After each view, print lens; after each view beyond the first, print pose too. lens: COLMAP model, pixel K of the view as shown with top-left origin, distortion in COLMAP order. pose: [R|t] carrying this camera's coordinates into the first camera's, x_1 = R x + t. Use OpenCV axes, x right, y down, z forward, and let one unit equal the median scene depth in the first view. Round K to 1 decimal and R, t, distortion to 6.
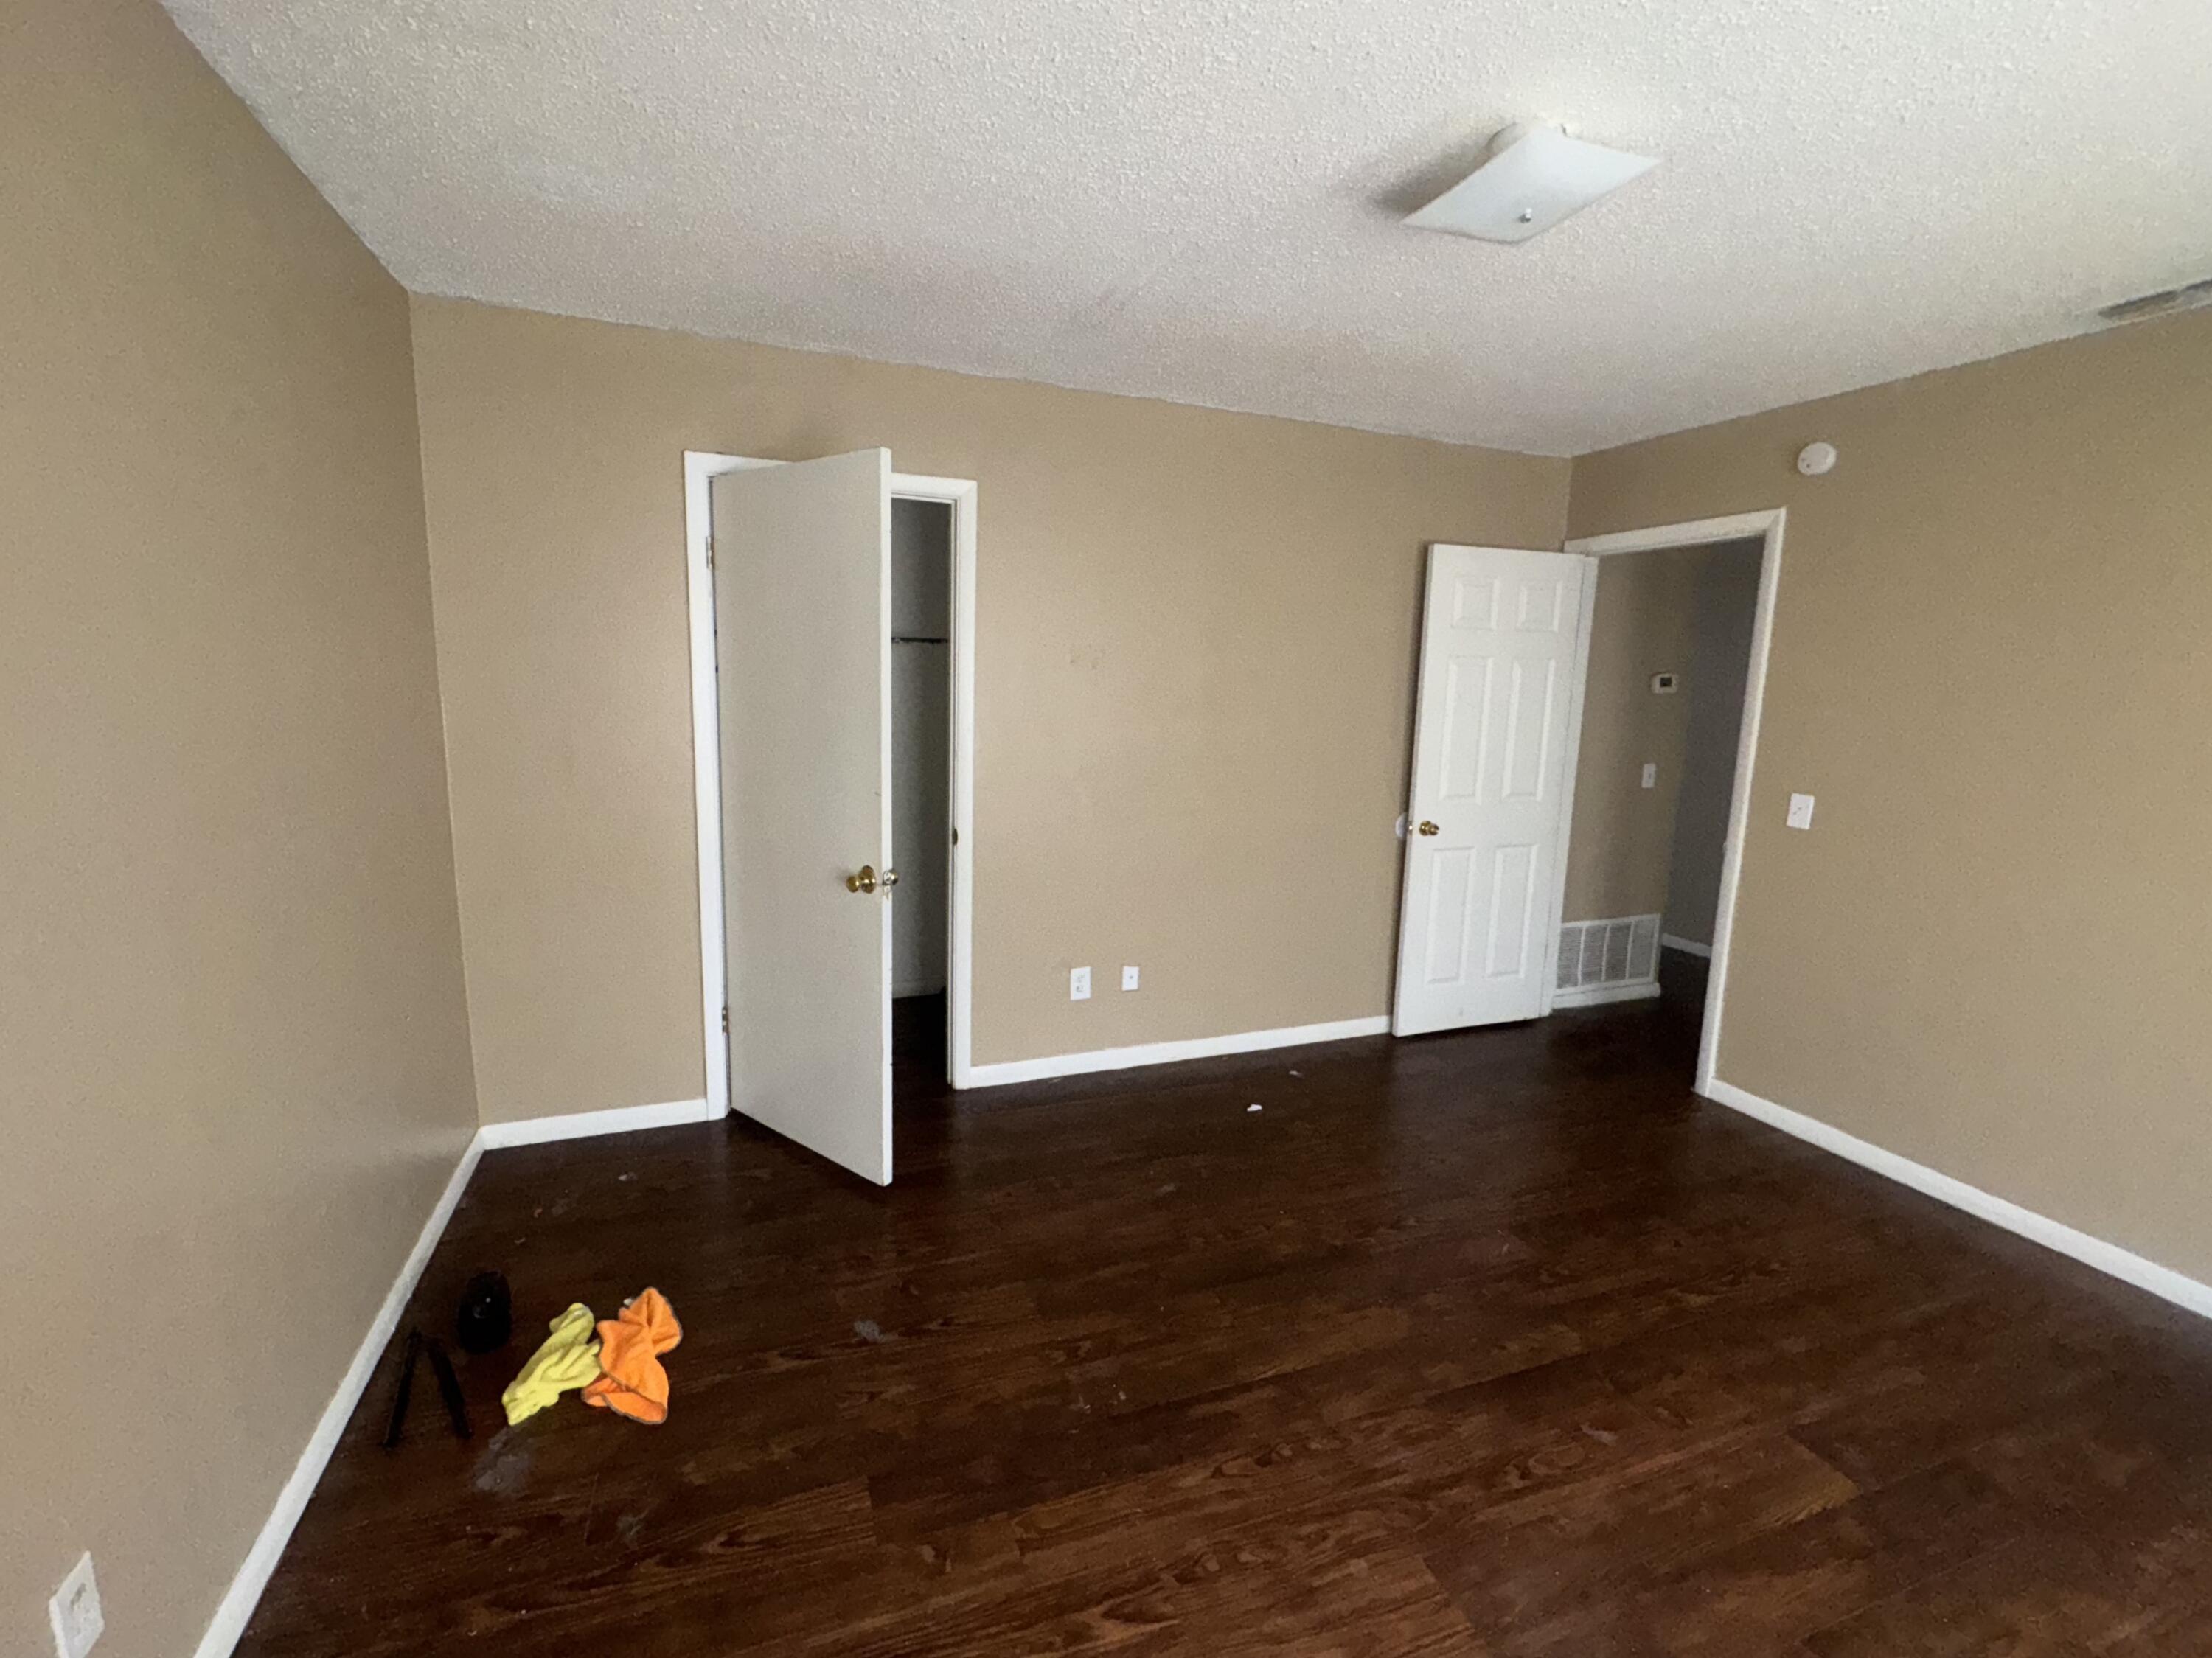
lens RADIAL K [[936.5, 0, 1106.0], [0, 936.5, 829.0], [0, 0, 1]] dist [-0.000775, 0.000122]
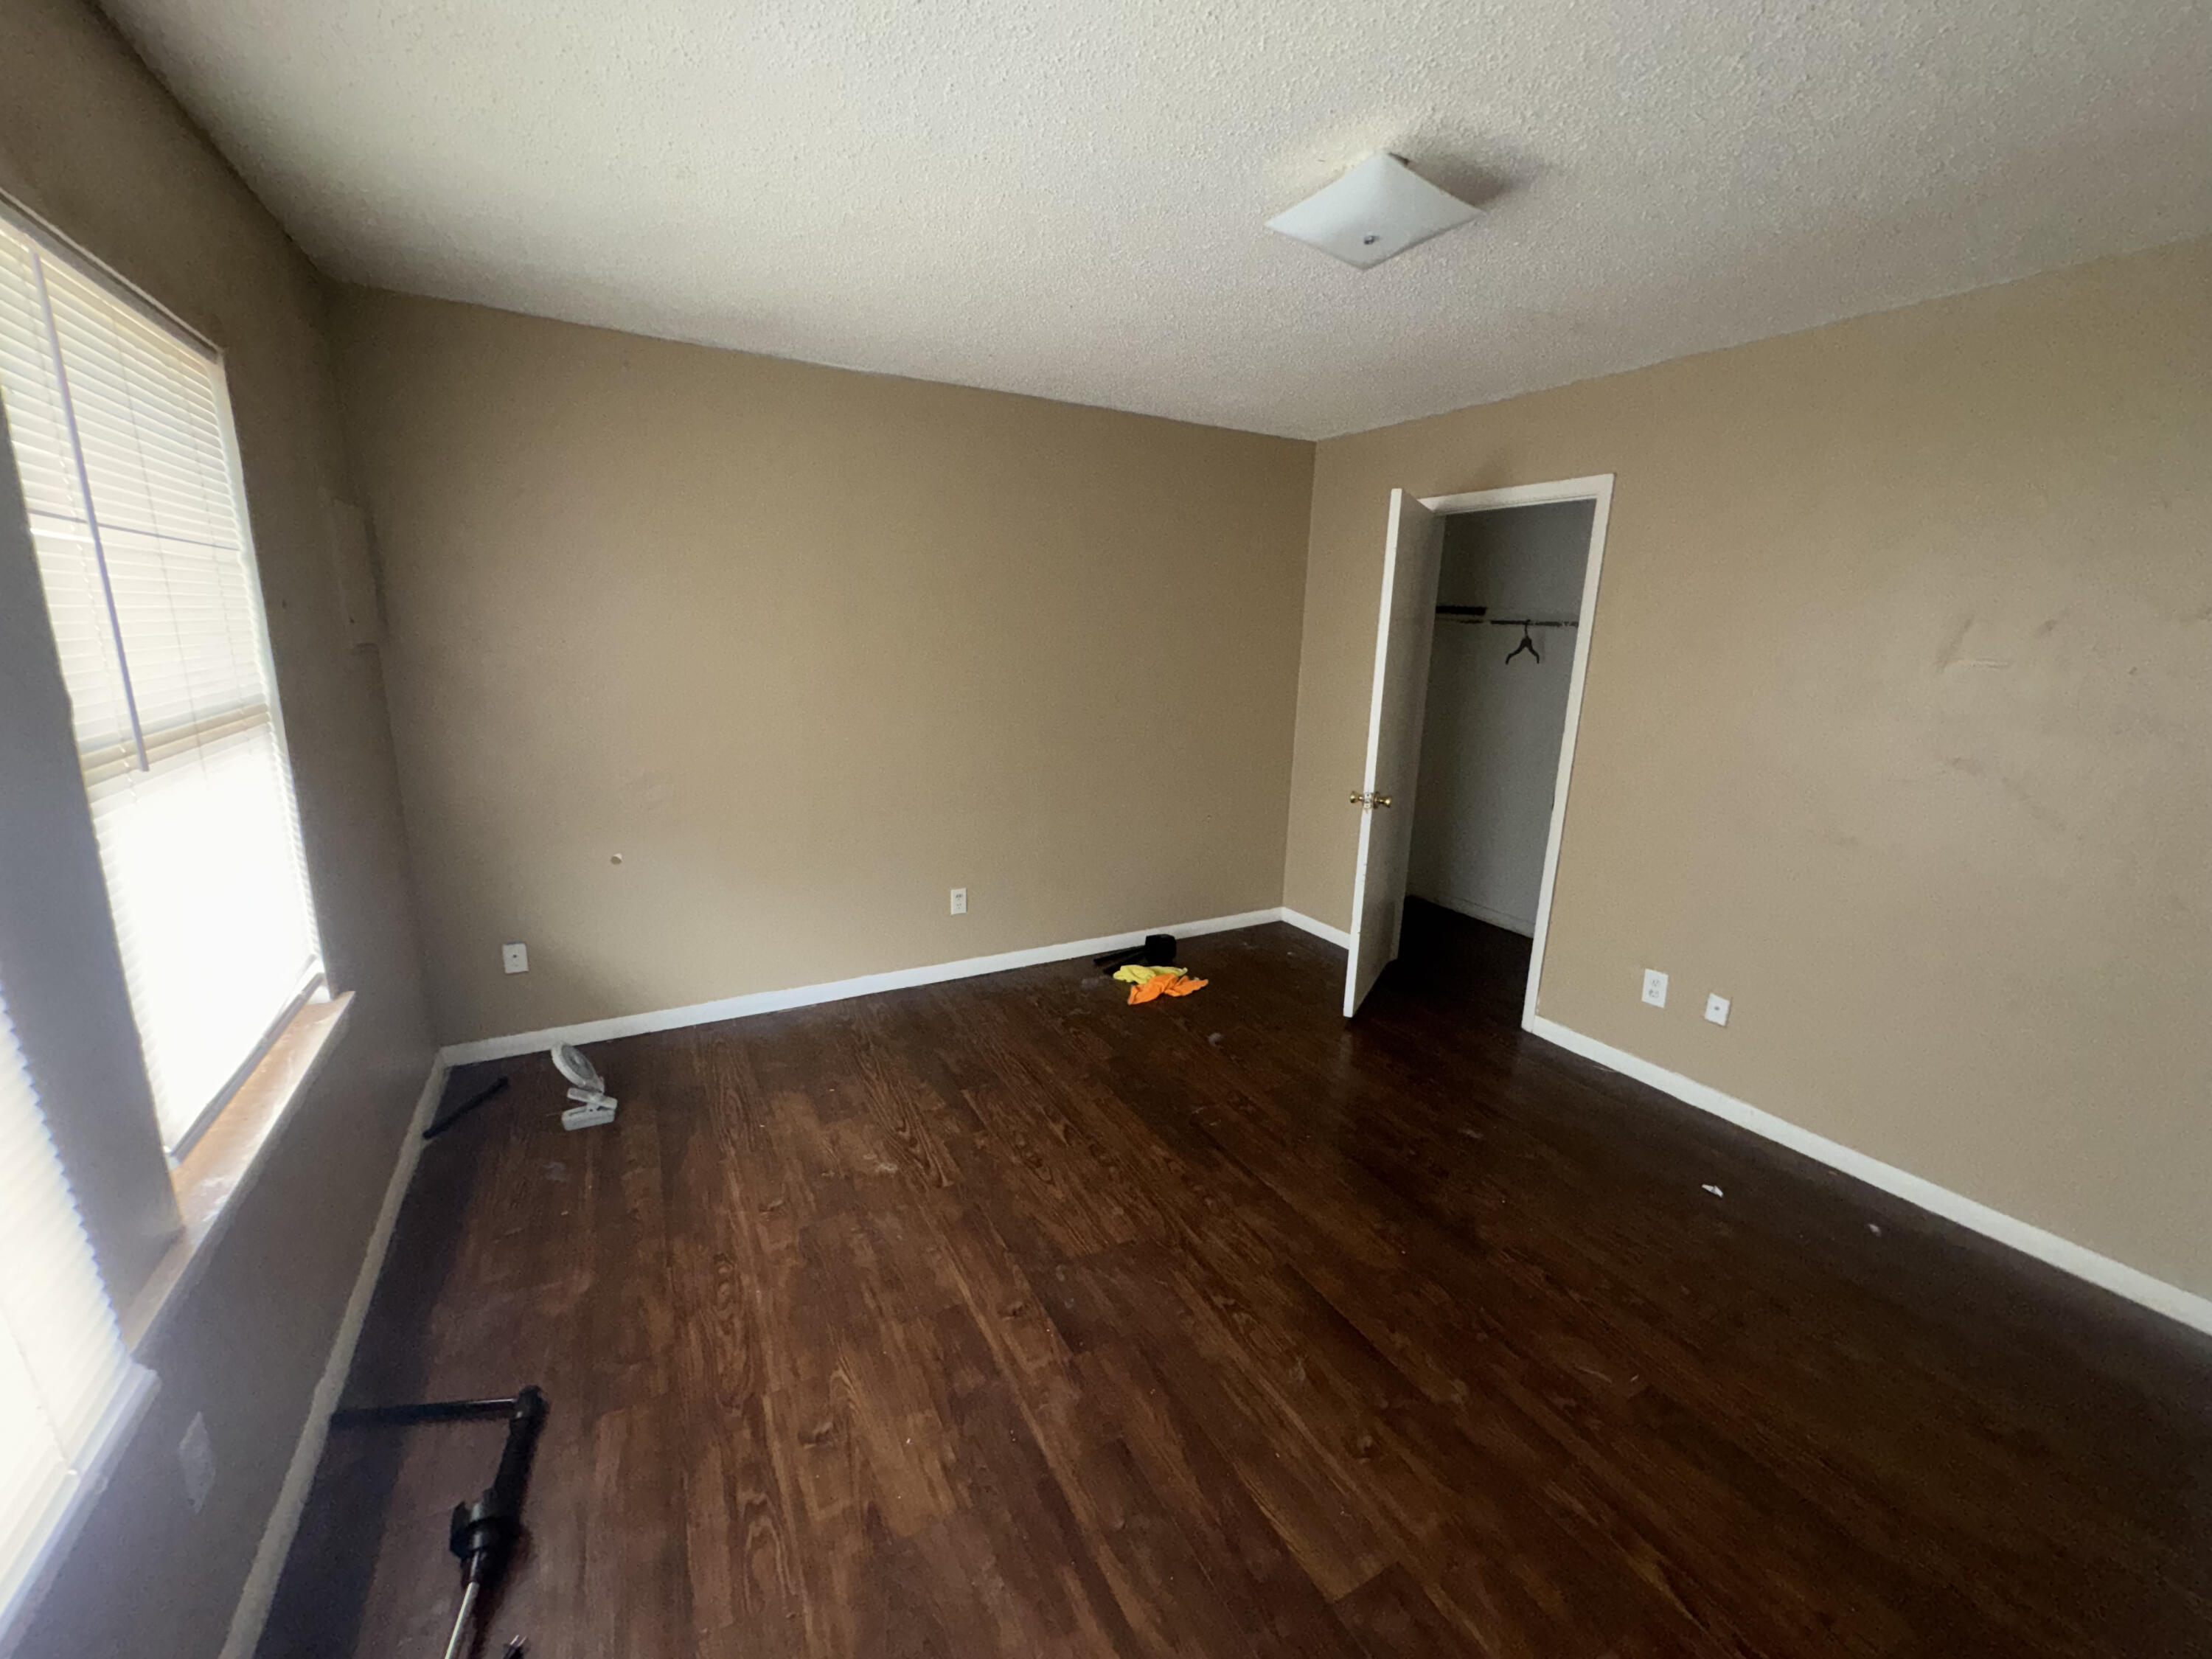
lens RADIAL K [[893.6, 0, 1106.0], [0, 893.6, 829.5], [0, 0, 1]] dist [0.000908, 0.000095]
pose [[0.150550, 0.195416, -0.969096, 1.294156], [-0.184751, 0.968560, 0.166607, -0.065713], [0.971186, 0.153958, 0.181920, 0.490761]]
